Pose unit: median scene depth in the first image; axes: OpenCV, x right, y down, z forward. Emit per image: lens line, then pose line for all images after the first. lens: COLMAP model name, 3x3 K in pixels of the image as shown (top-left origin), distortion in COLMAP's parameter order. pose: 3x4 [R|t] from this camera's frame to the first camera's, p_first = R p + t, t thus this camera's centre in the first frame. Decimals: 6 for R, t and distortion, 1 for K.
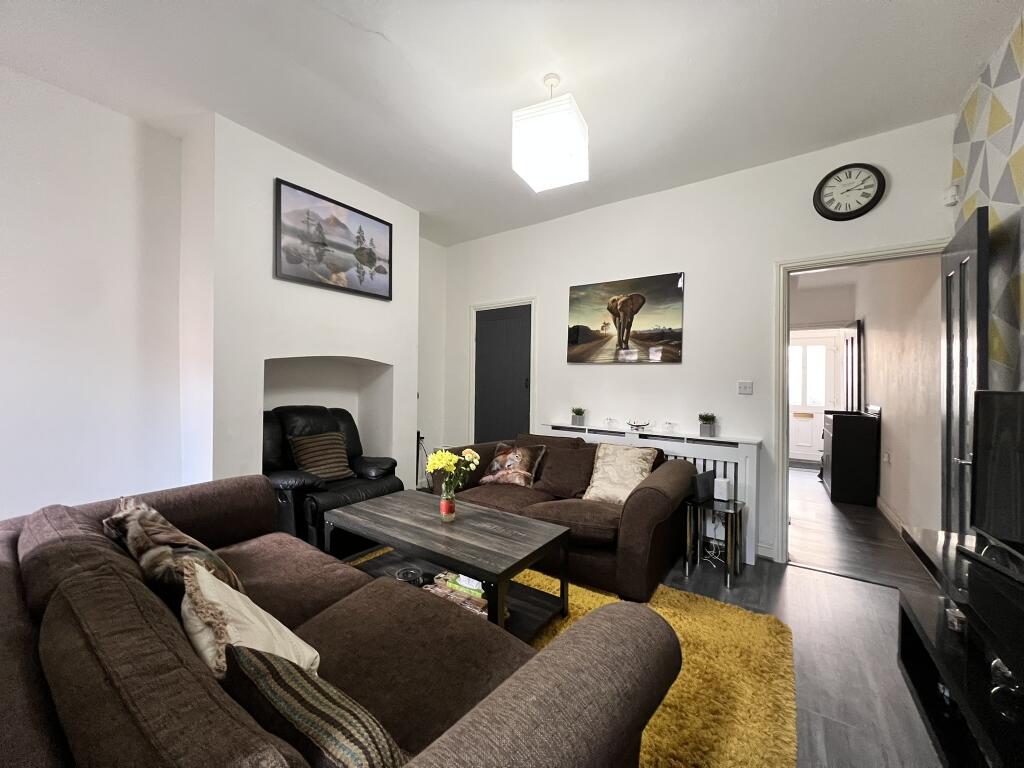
lens RADIAL K [[410.0, 0, 510.9], [0, 410.0, 379.2], [0, 0, 1]] dist [0.001878, 0.000118]
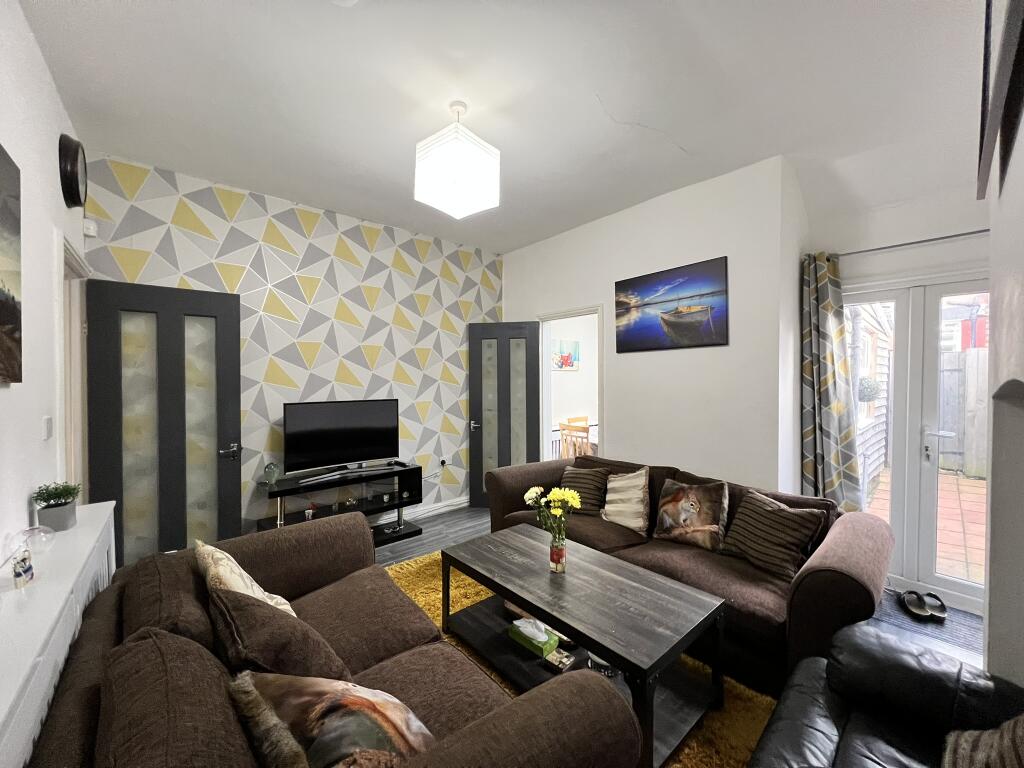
lens RADIAL K [[402.0, 0, 512.0], [0, 402.0, 384.0], [0, 0, 1]] dist [-0.017037, 0.000142]
pose [[-0.973178, -0.003291, 0.230031, -0.174560], [-0.001472, 0.999966, 0.008079, -0.037798], [-0.230050, 0.007524, -0.973150, 1.243252]]
